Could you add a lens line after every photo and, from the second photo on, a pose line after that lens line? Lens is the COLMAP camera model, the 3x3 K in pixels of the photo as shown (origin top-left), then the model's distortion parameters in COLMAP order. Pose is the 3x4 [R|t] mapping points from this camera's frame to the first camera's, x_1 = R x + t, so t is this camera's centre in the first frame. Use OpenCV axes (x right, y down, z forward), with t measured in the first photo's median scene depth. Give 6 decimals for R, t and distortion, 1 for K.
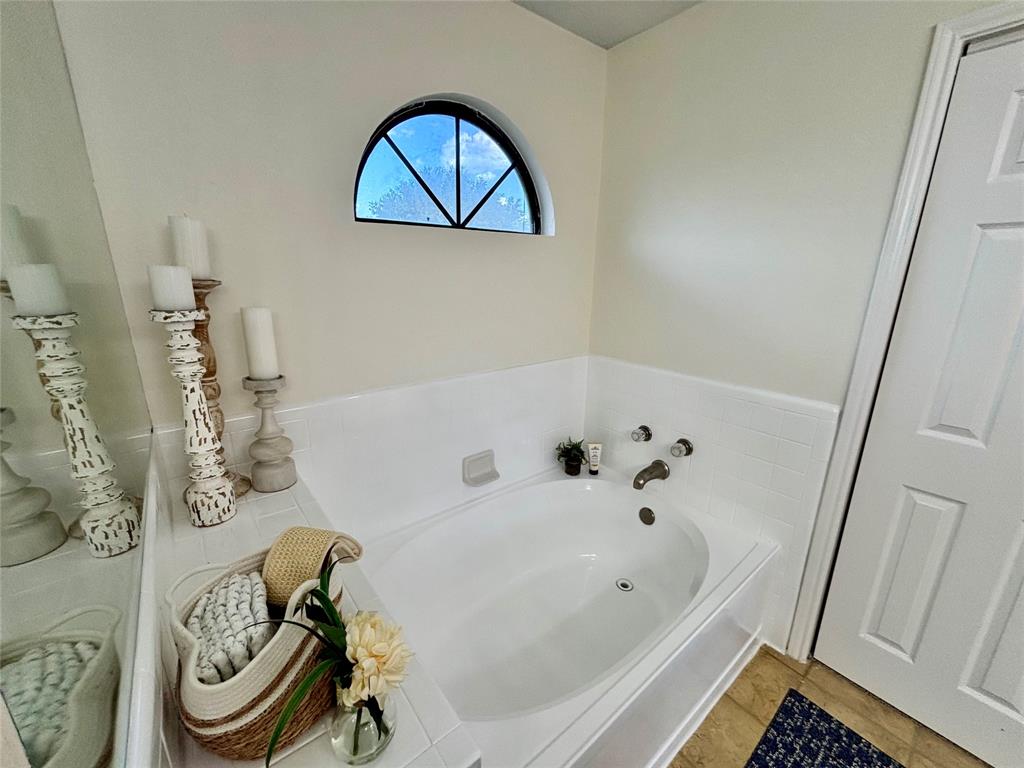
lens RADIAL K [[411.0, 0, 512.0], [0, 411.0, 384.0], [0, 0, 1]] dist [0.006692, 0.000299]
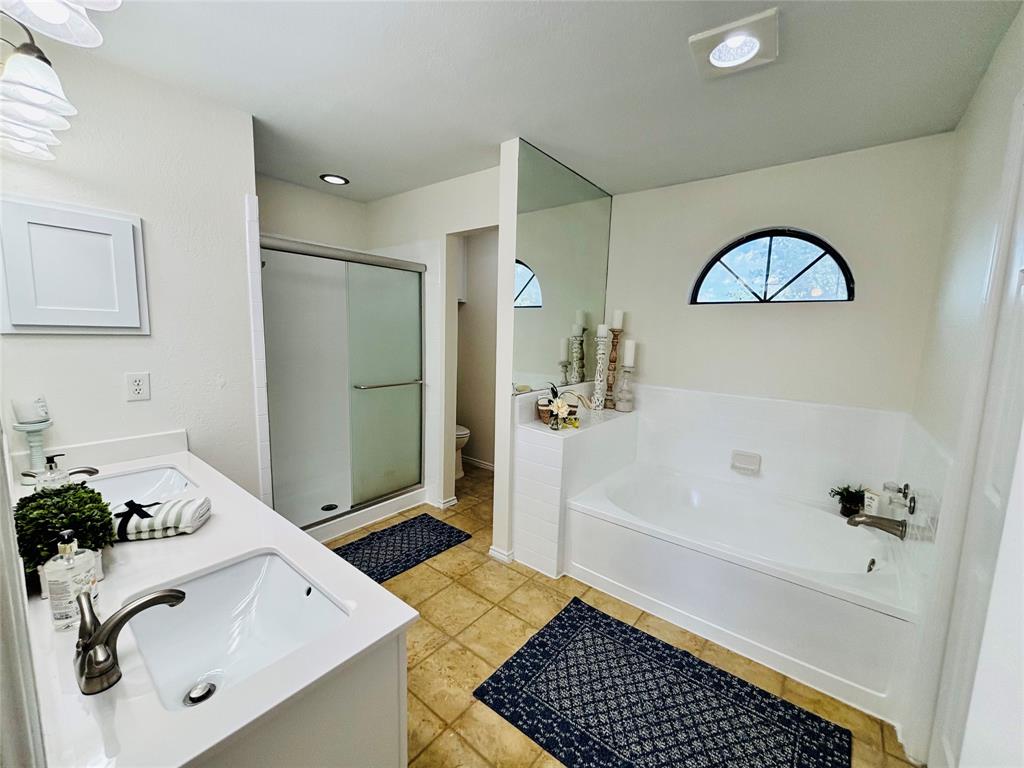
lens RADIAL K [[411.0, 0, 512.0], [0, 411.0, 384.0], [0, 0, 1]] dist [0.006692, 0.000299]
pose [[0.217324, 0.120924, -0.968580, 1.197552], [-0.284006, 0.957199, 0.055779, 0.099463], [0.933869, 0.262960, 0.242366, -0.188038]]
